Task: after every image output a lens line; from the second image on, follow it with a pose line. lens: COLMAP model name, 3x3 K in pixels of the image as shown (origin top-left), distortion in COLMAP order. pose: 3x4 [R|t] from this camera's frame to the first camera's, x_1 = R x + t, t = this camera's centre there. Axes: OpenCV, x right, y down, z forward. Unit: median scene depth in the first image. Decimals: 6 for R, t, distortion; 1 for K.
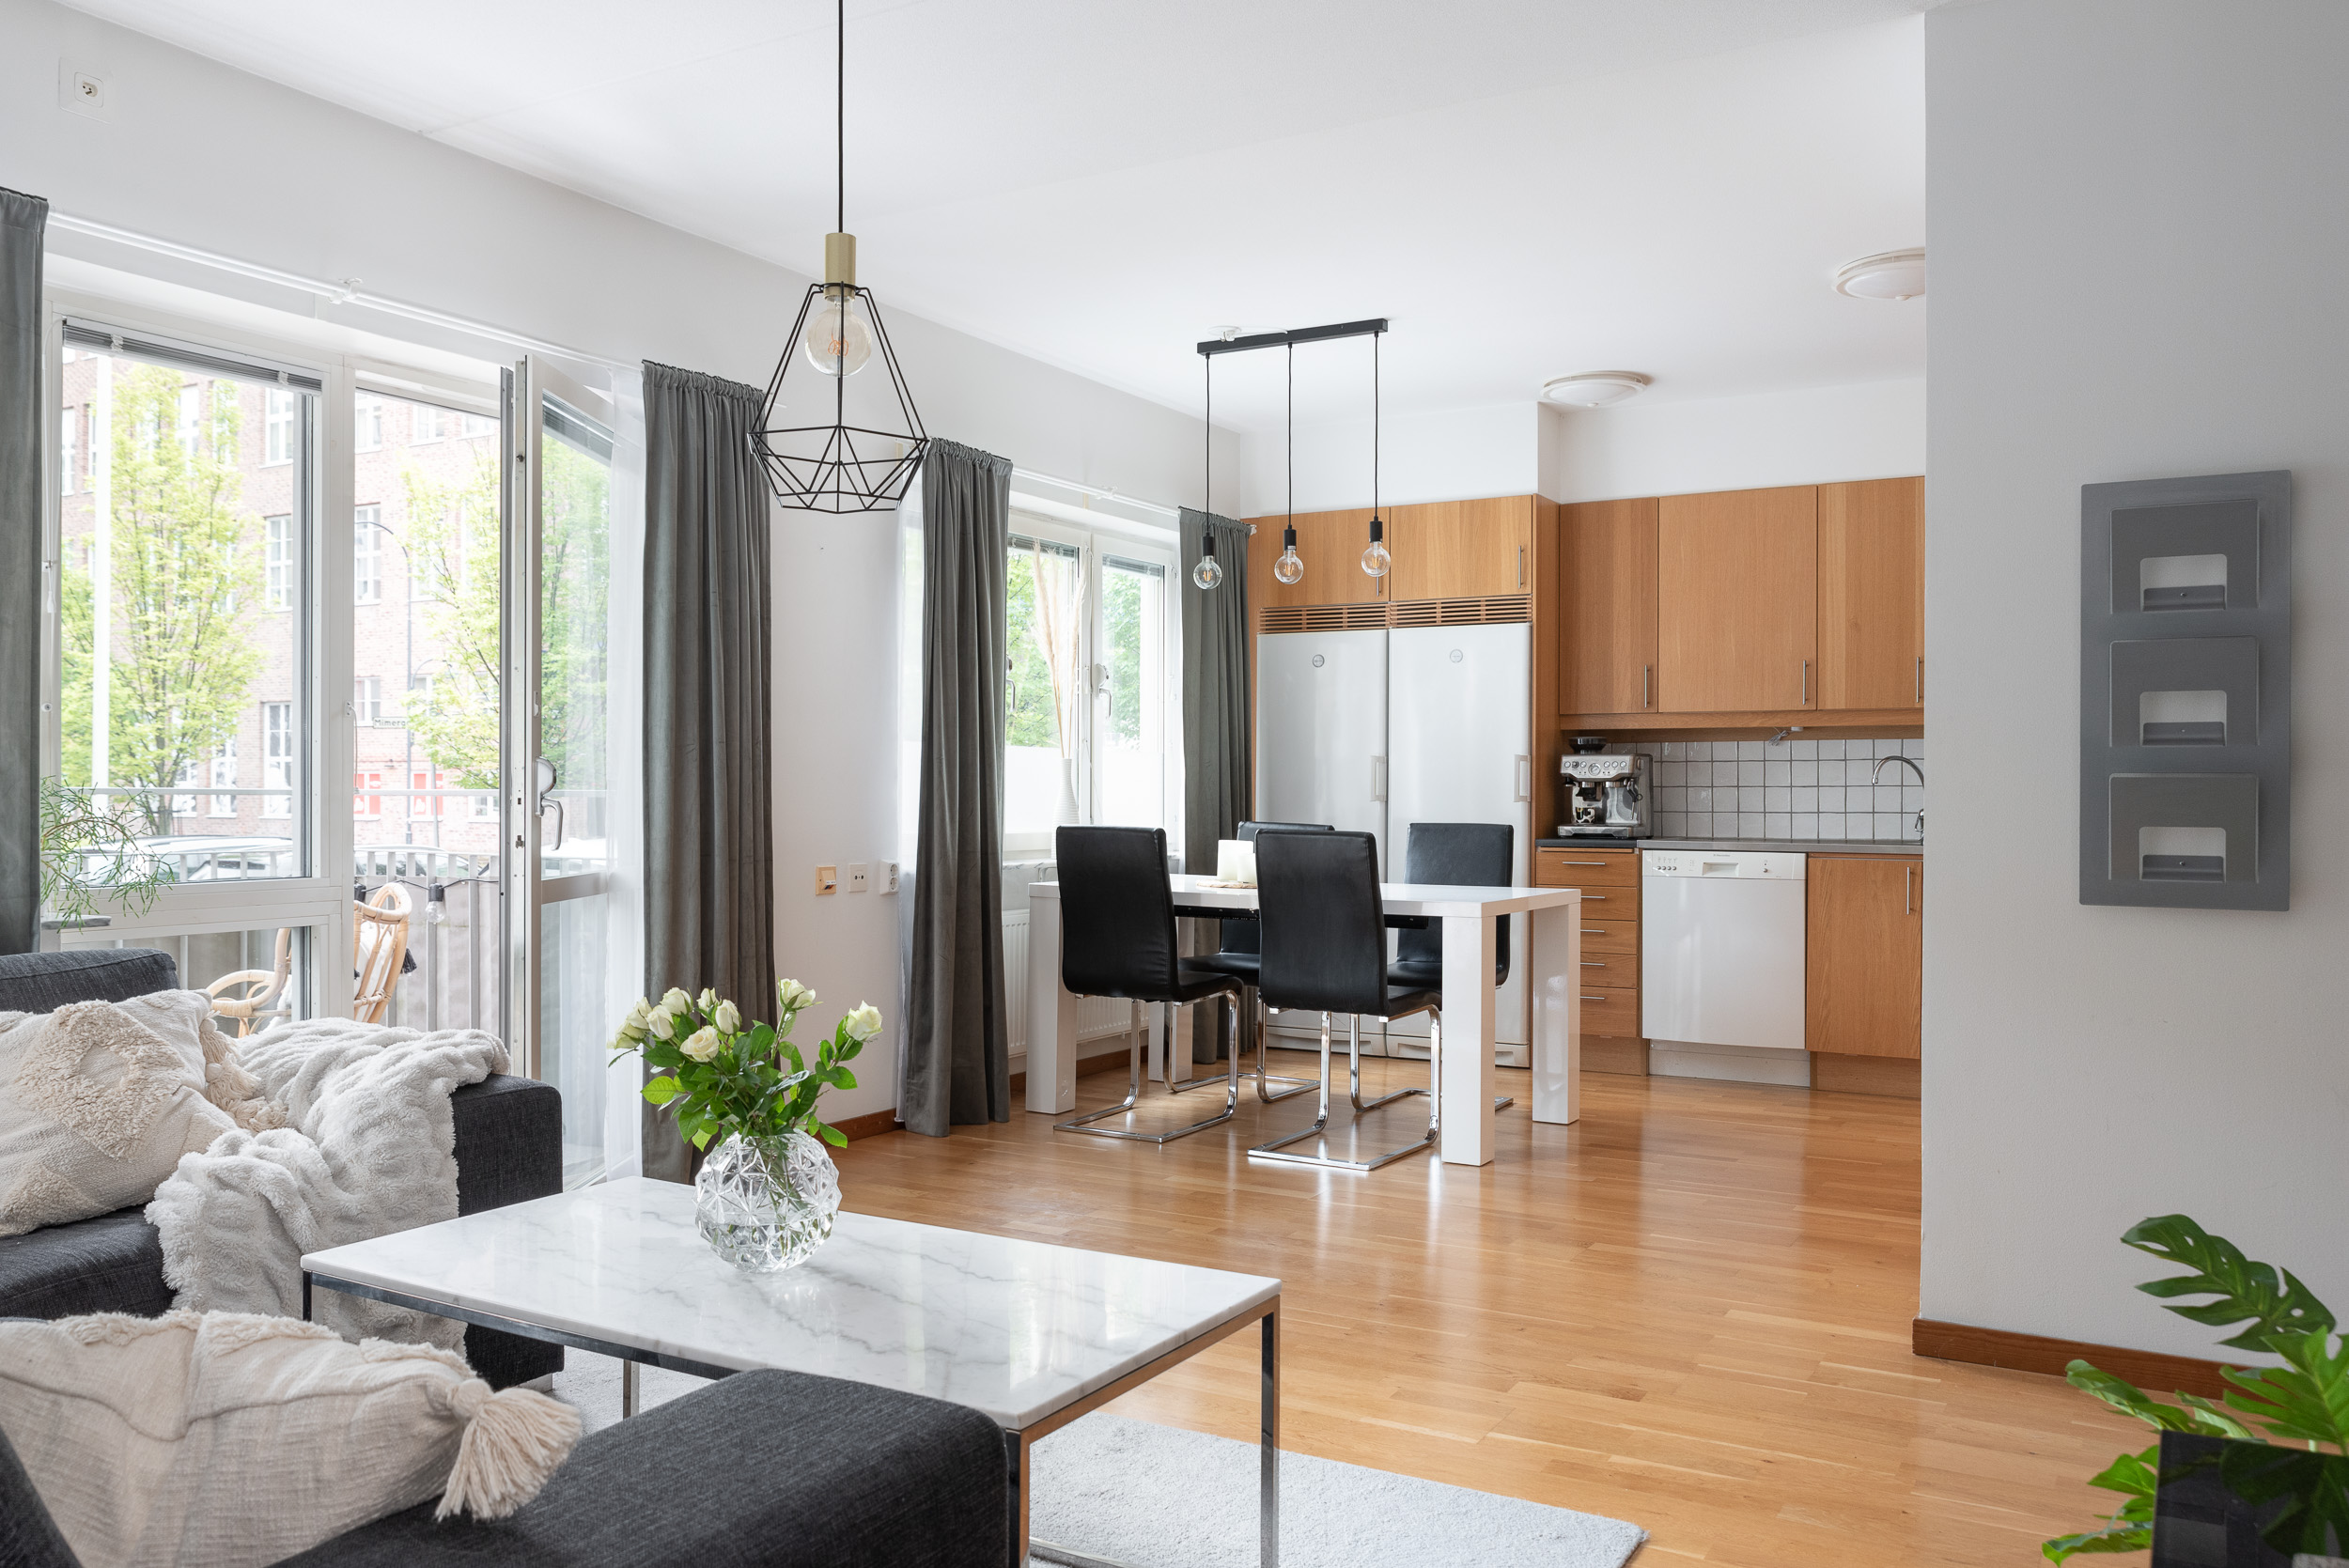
lens RADIAL K [[1878.2, 0, 1174.5], [0, 1878.2, 784.0], [0, 0, 1]] dist [0.053473, -0.059058]
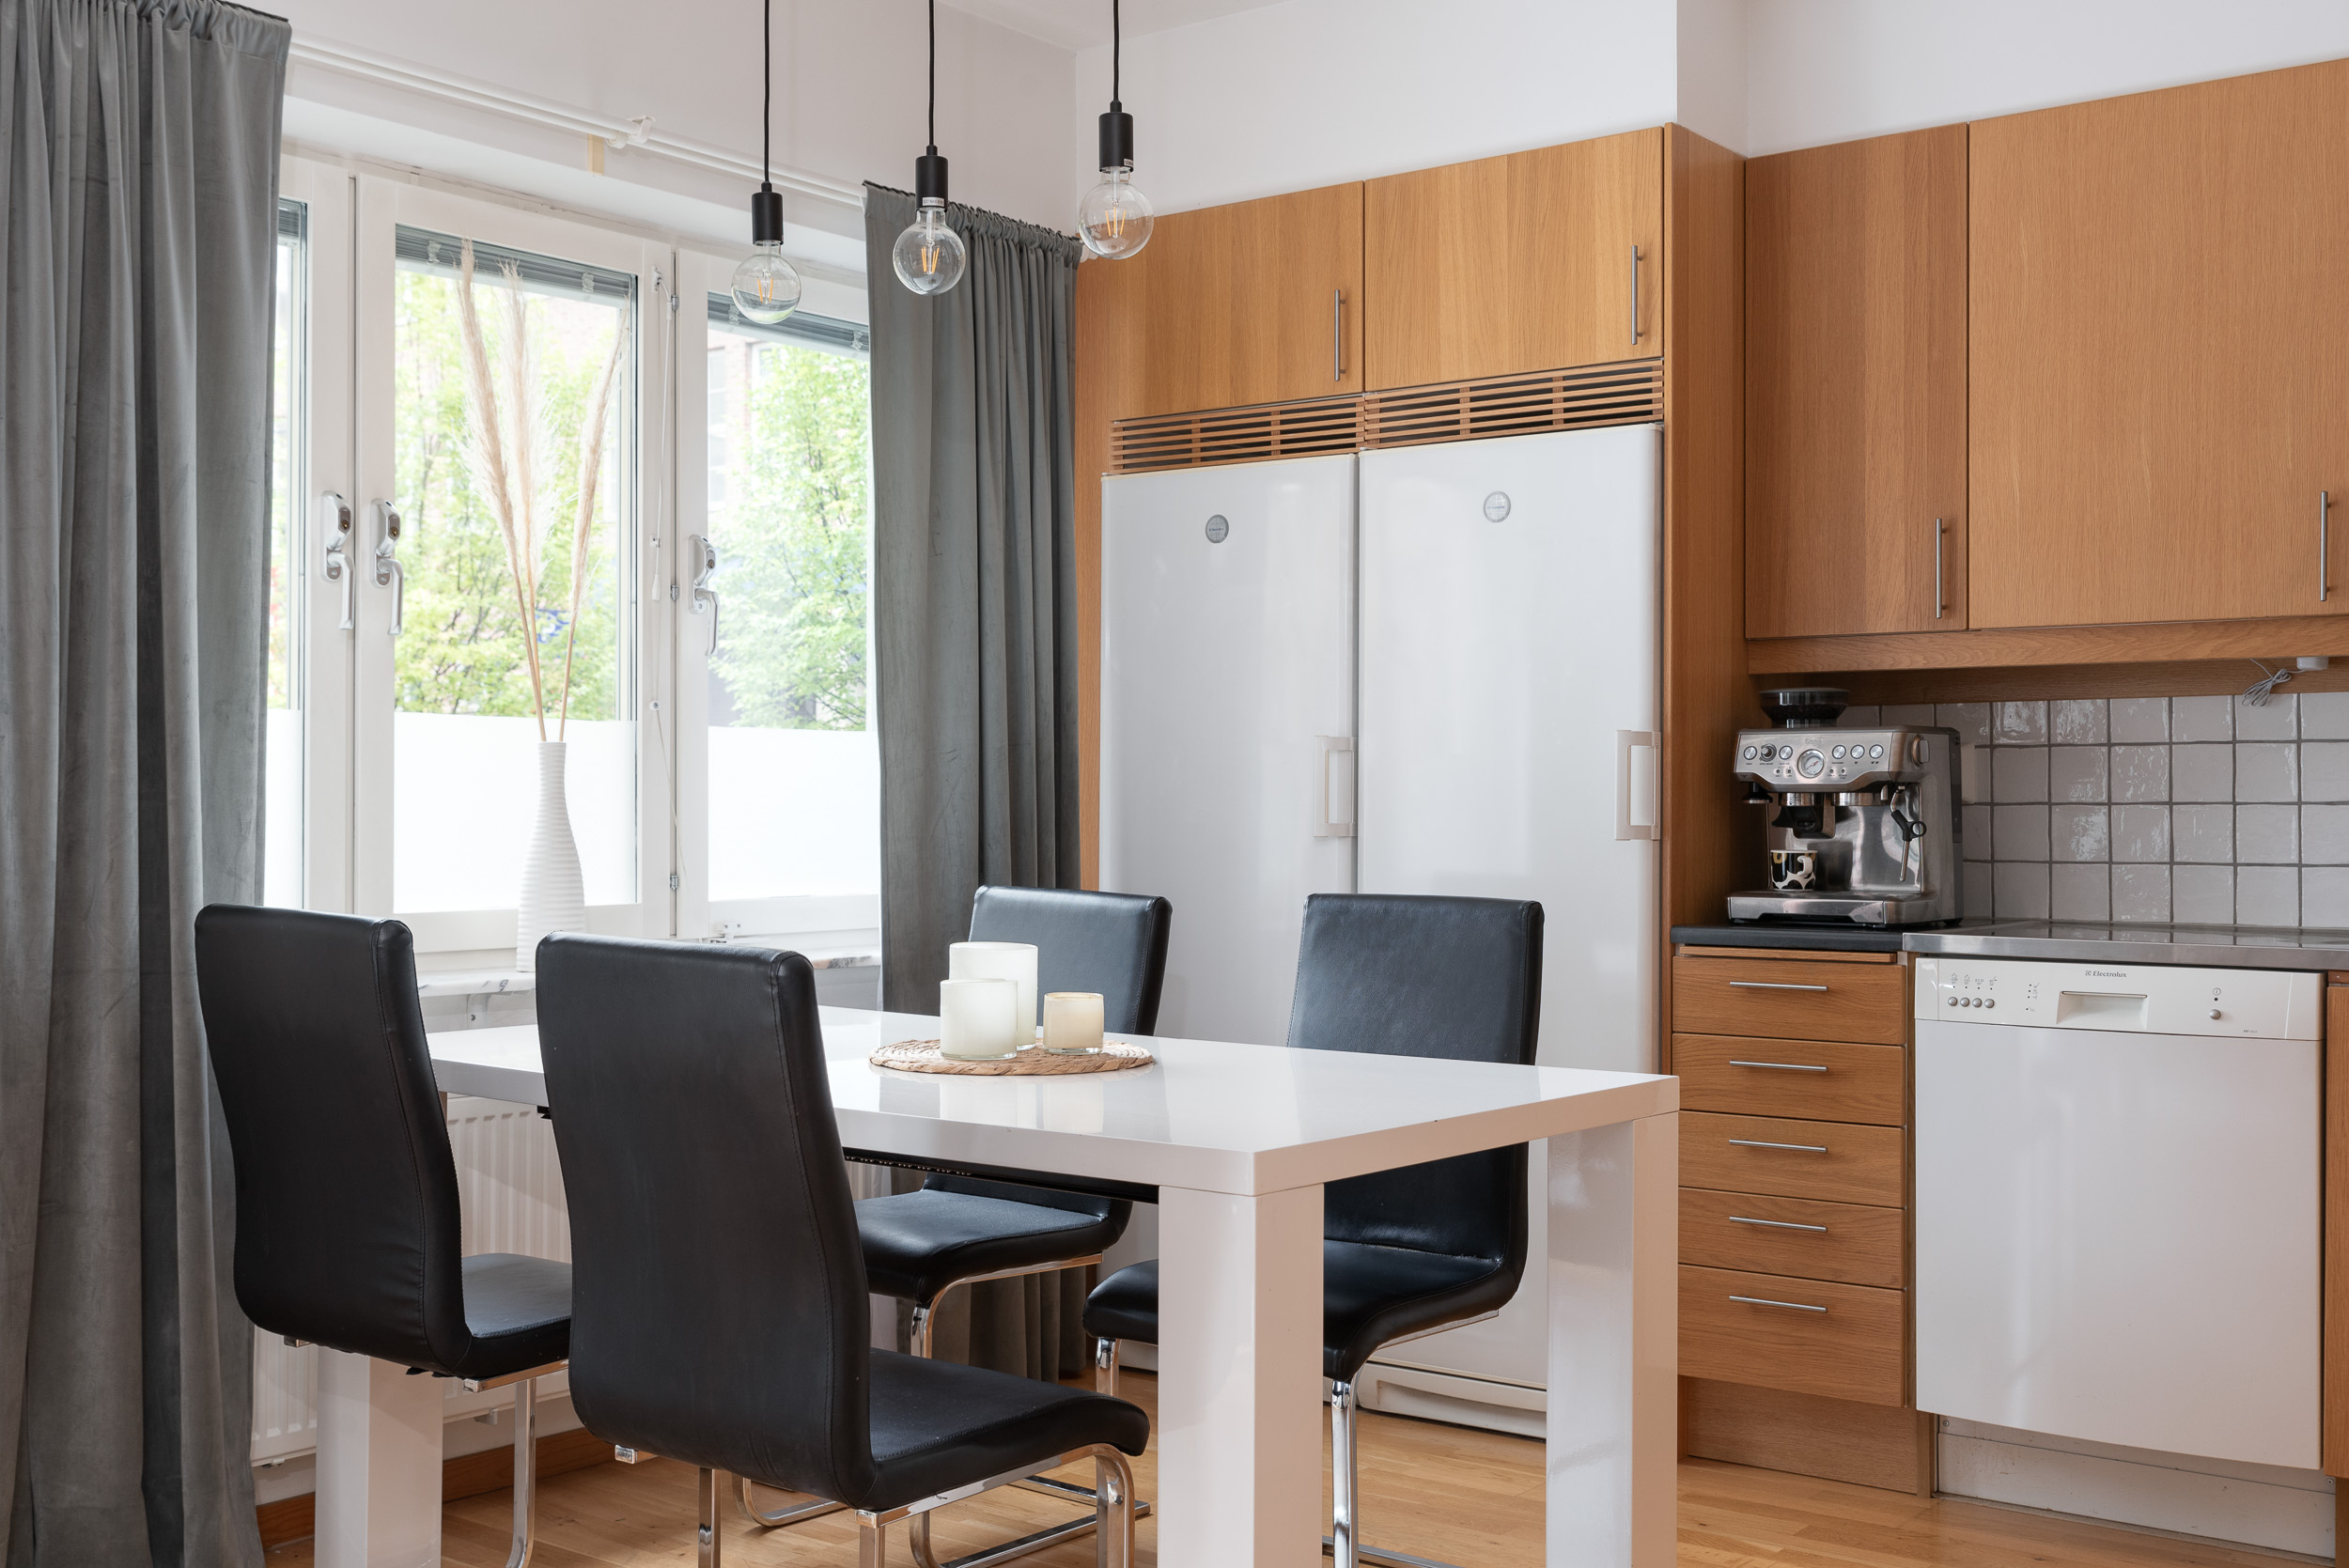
lens RADIAL K [[2518.5, 0, 1174.5], [0, 2518.5, 784.0], [0, 0, 1]] dist [0.005539, 0.042494]
pose [[0.989928, -0.002313, -0.141551, 0.159890], [0.001827, 0.999992, -0.003568, -0.001374], [0.141558, 0.003274, 0.989925, 0.412341]]
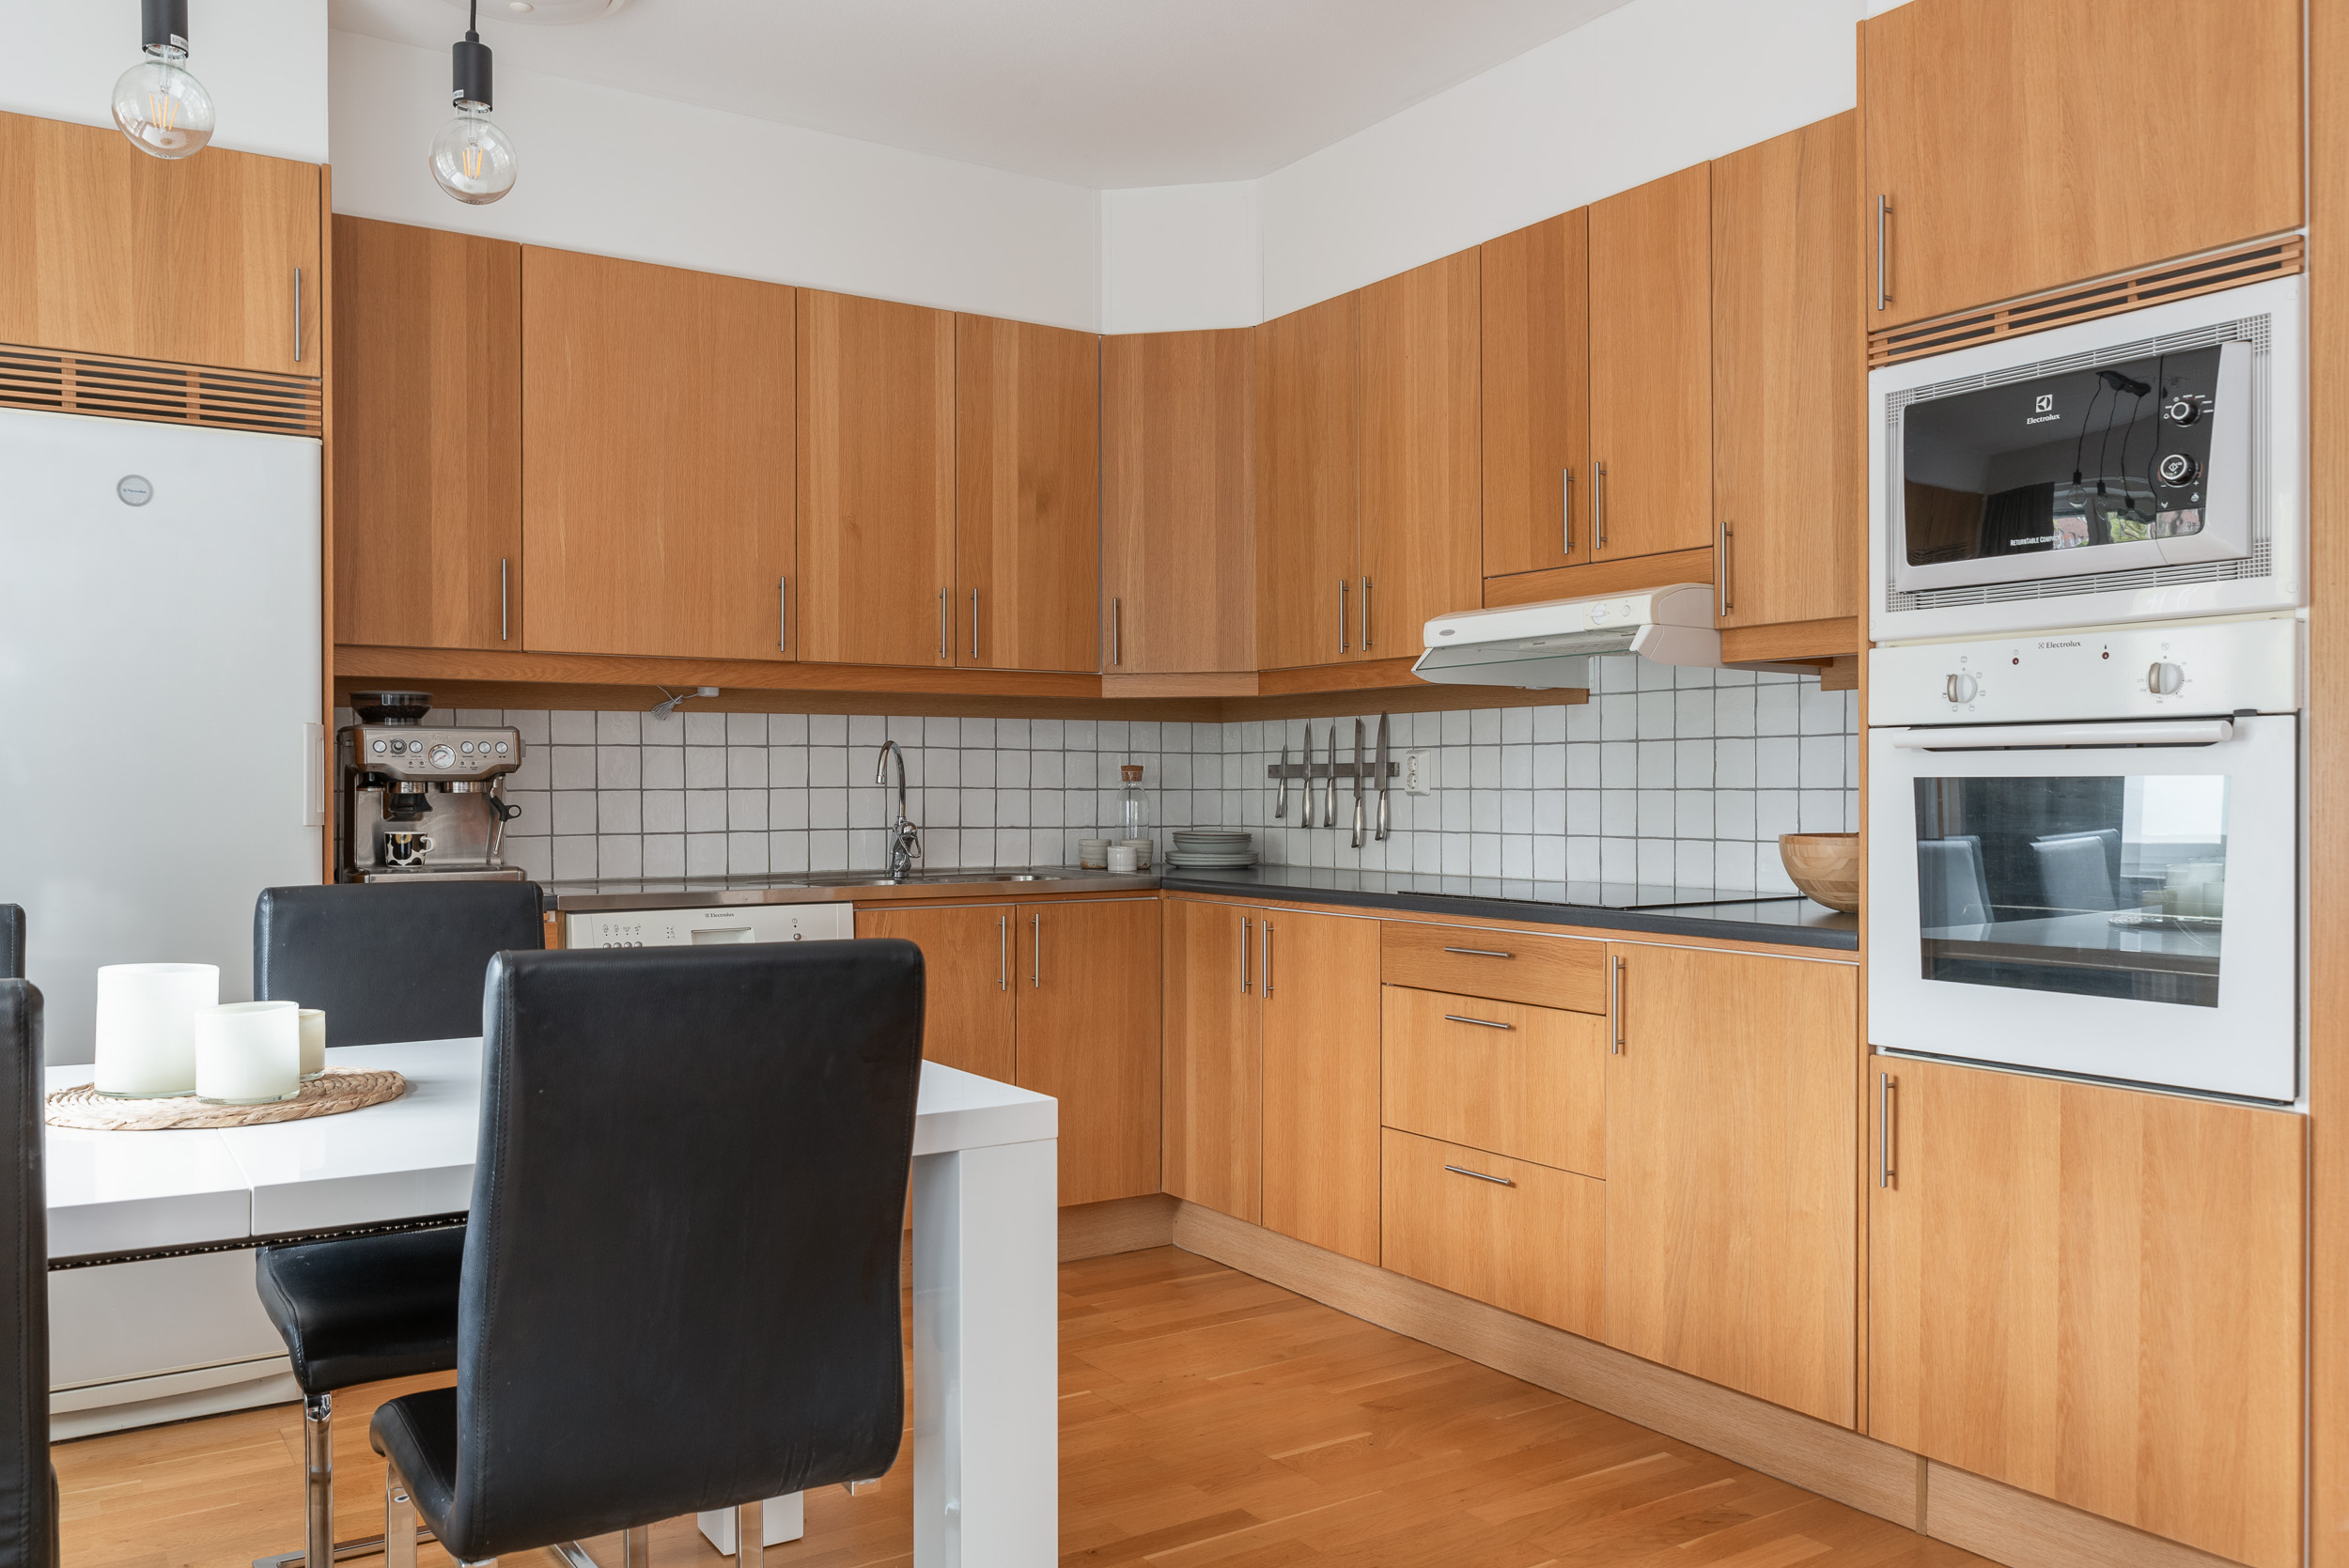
lens RADIAL K [[1821.6, 0, 1174.5], [0, 1821.6, 784.0], [0, 0, 1]] dist [0.011637, 0.007469]
pose [[0.458918, -0.002380, 0.888475, -0.114486], [0.001425, 0.999997, 0.001942, -0.001245], [-0.888477, 0.000375, 0.458920, 0.602151]]
